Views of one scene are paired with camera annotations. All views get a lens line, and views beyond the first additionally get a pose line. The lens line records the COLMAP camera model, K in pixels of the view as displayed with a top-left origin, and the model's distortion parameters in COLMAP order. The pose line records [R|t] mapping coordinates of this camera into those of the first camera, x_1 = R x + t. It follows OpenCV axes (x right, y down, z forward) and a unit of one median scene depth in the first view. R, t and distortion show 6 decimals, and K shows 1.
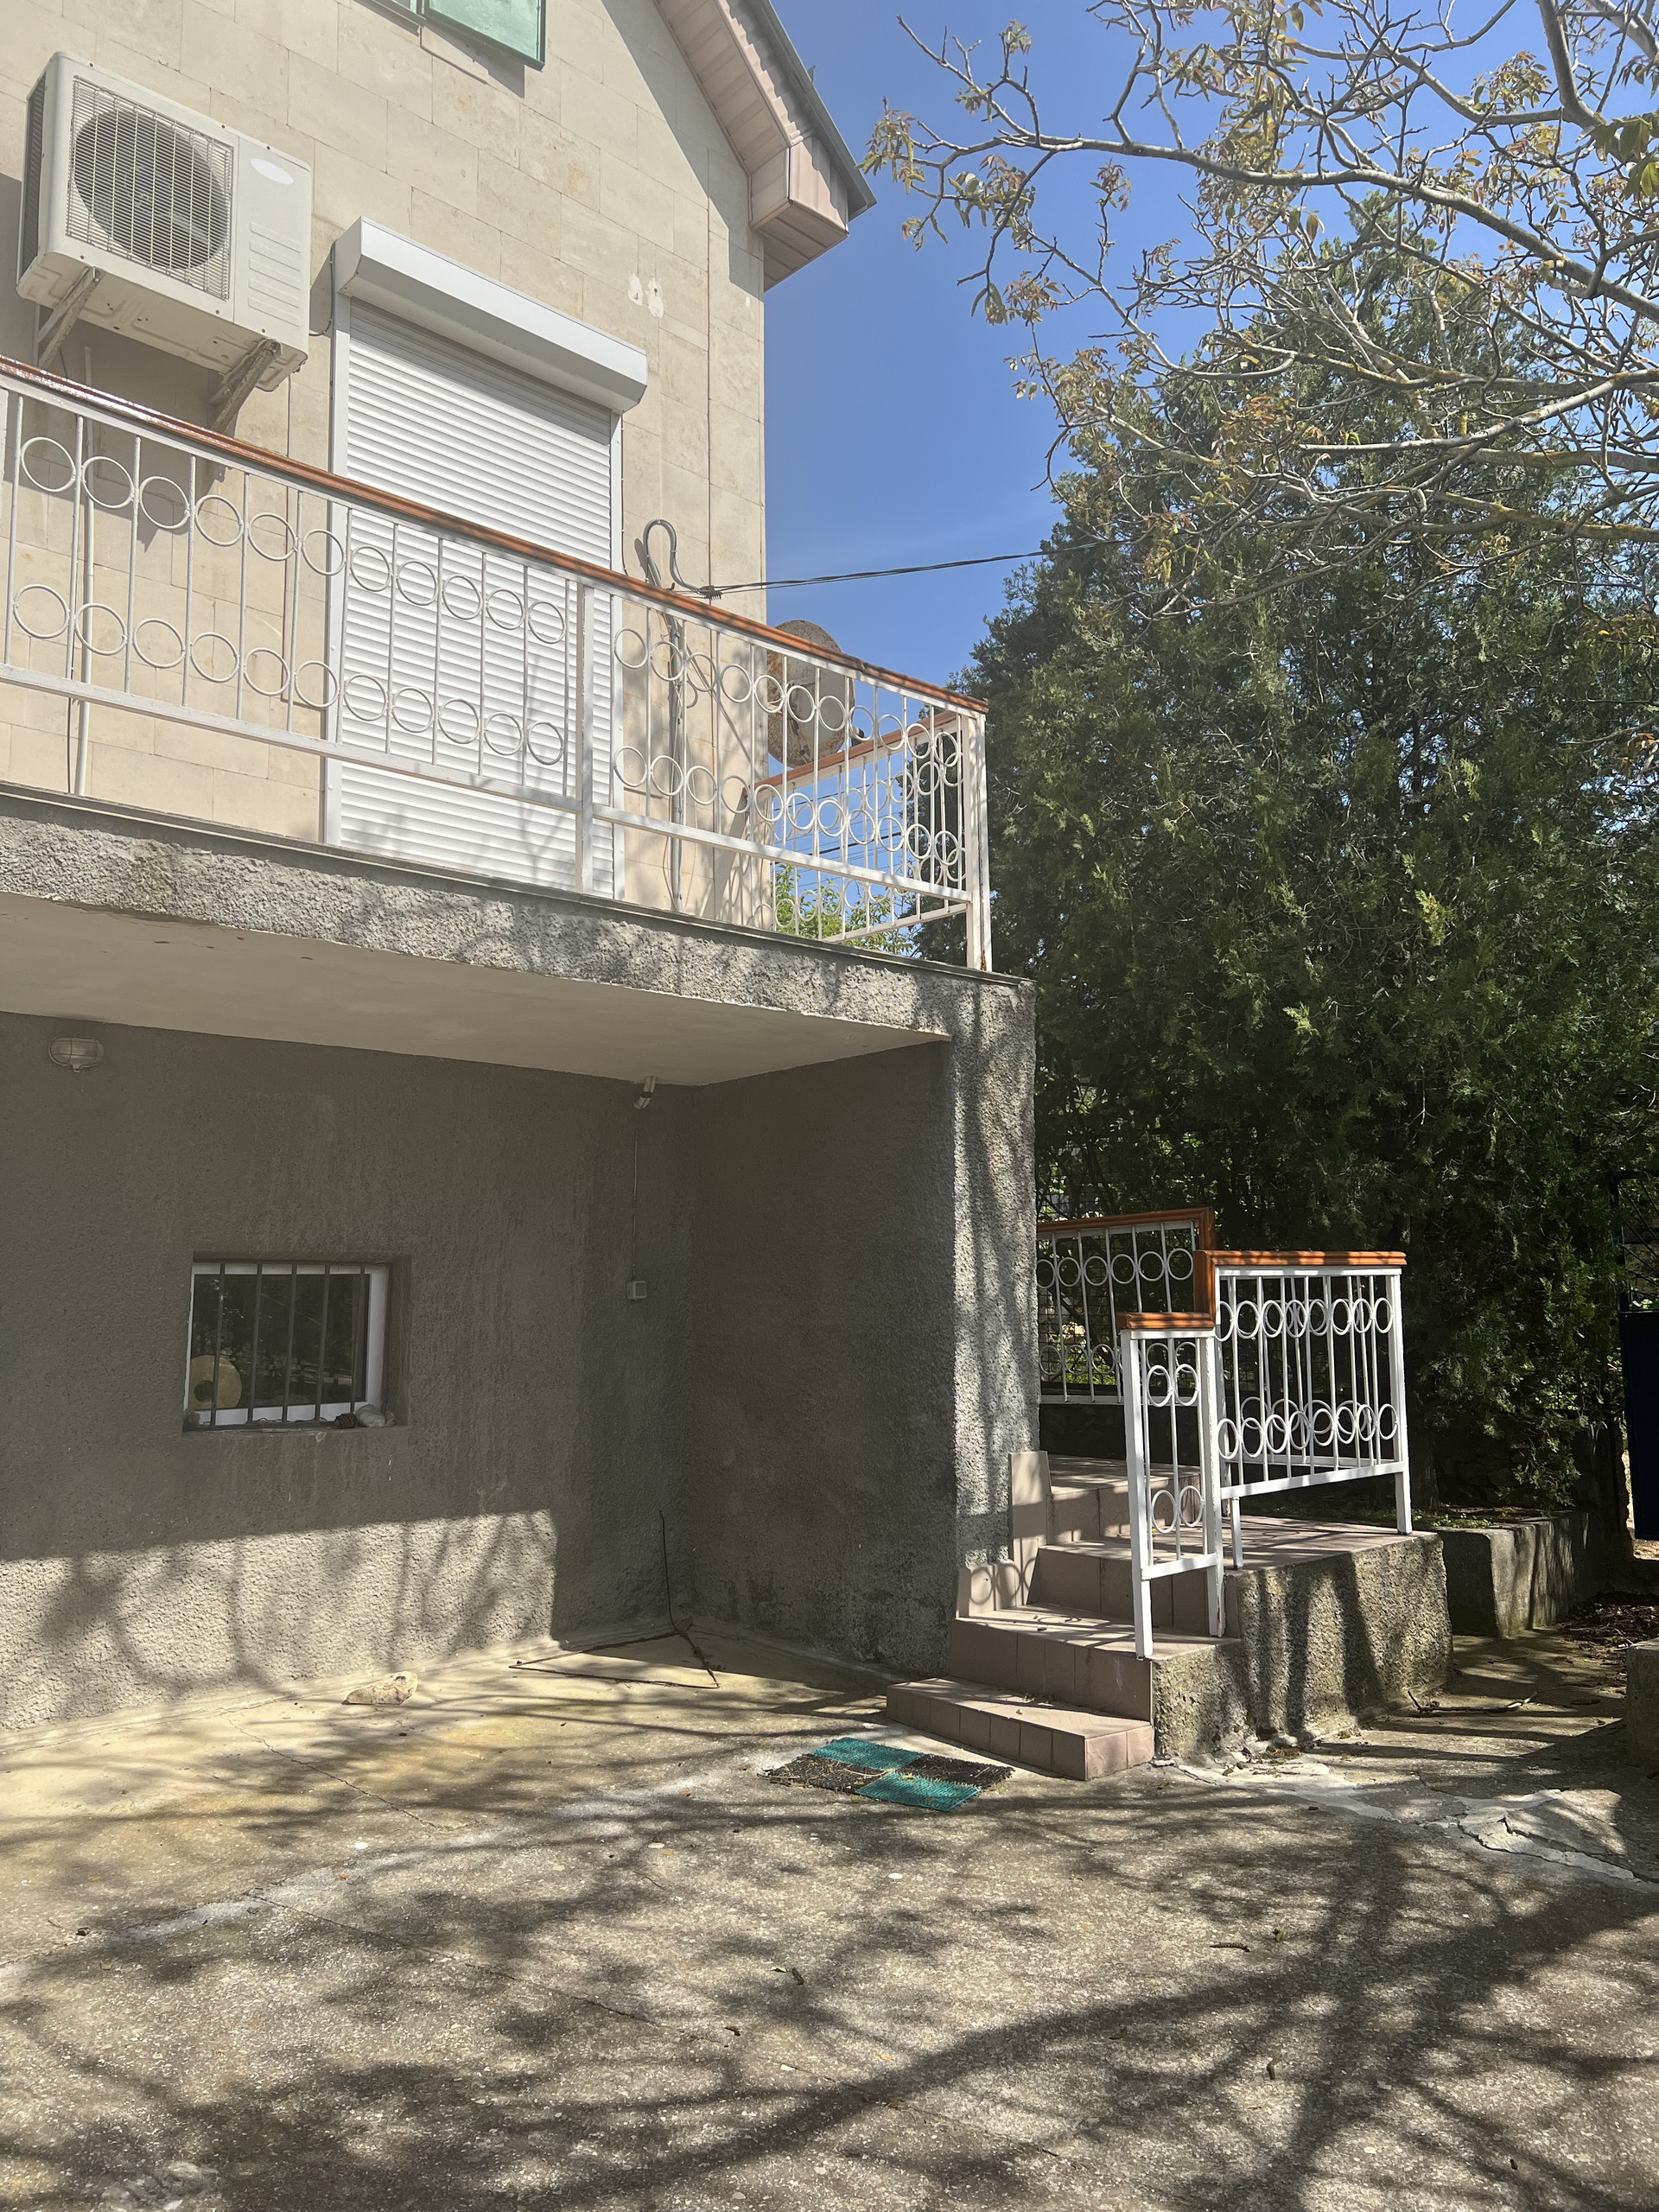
lens RADIAL K [[1660.2, 0, 822.4], [0, 1660.2, 1105.8], [0, 0, 1]] dist [0.037429, -0.046286]
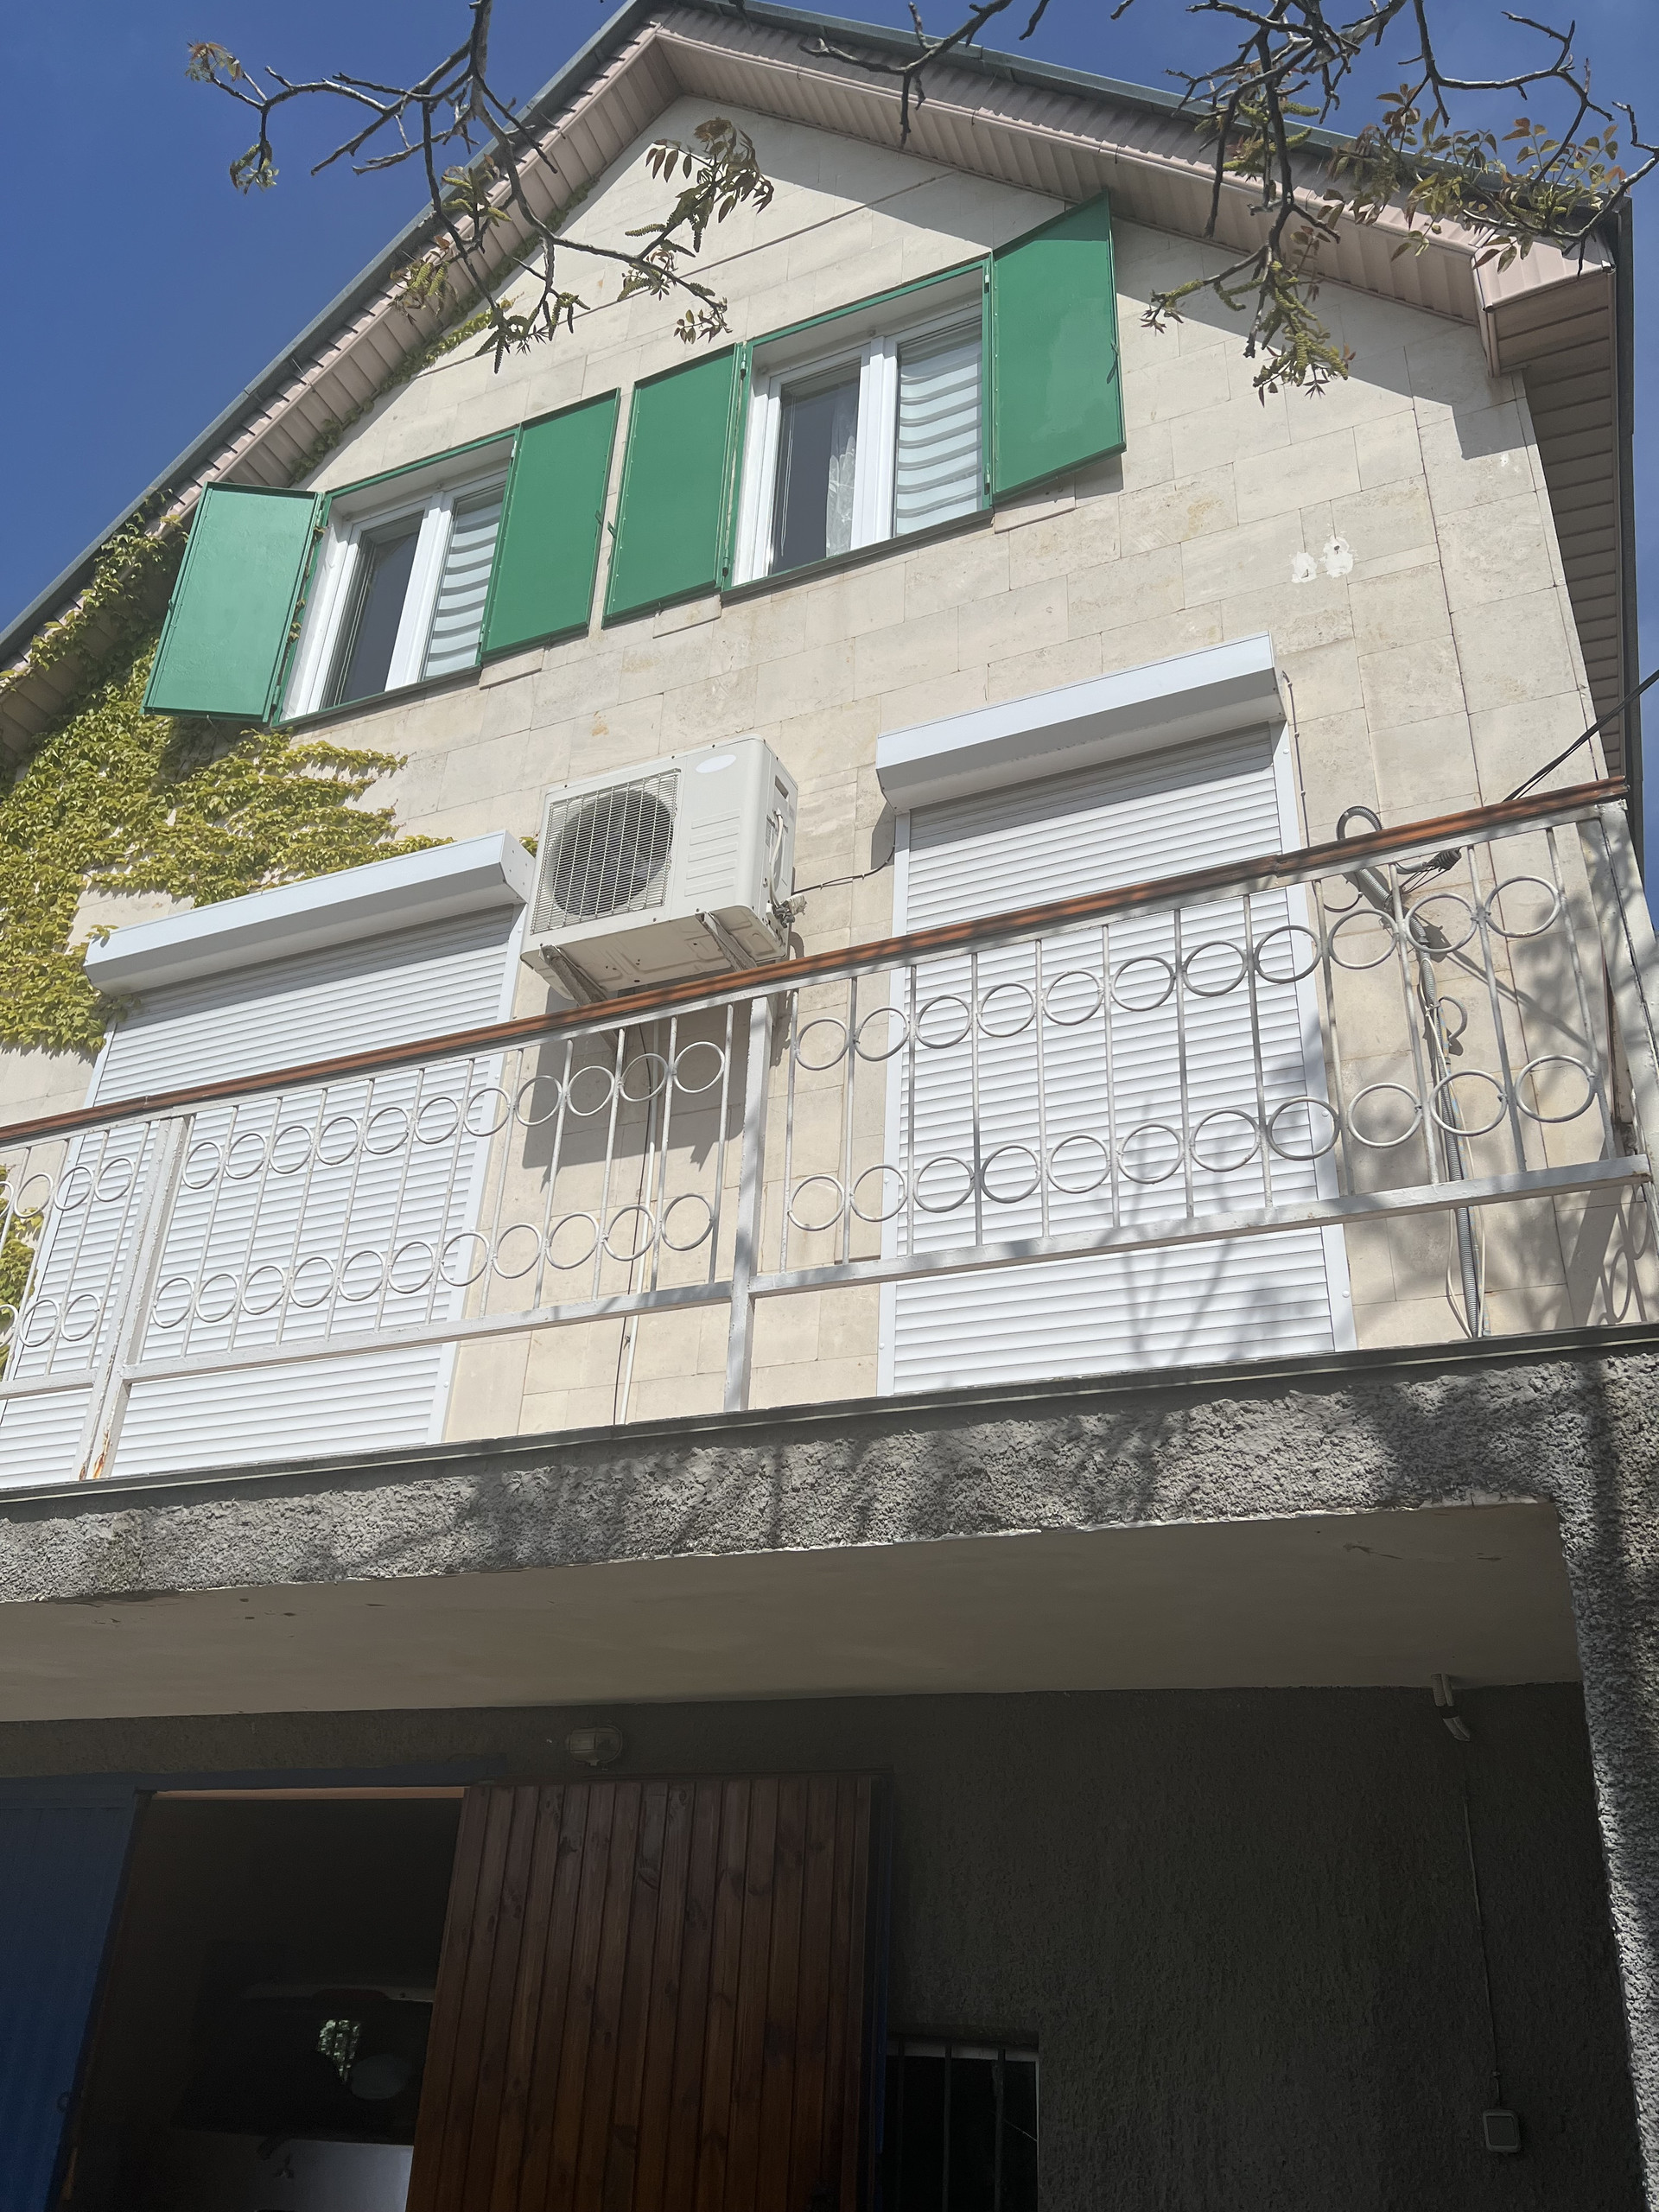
lens RADIAL K [[1660.2, 0, 830.2], [0, 1660.2, 1102.6], [0, 0, 1]] dist [0.037429, -0.046286]
pose [[0.400354, -0.407393, -0.820821, 0.420487], [0.071663, 0.906917, -0.415170, 0.030729], [0.913554, 0.107393, 0.392283, 0.710096]]
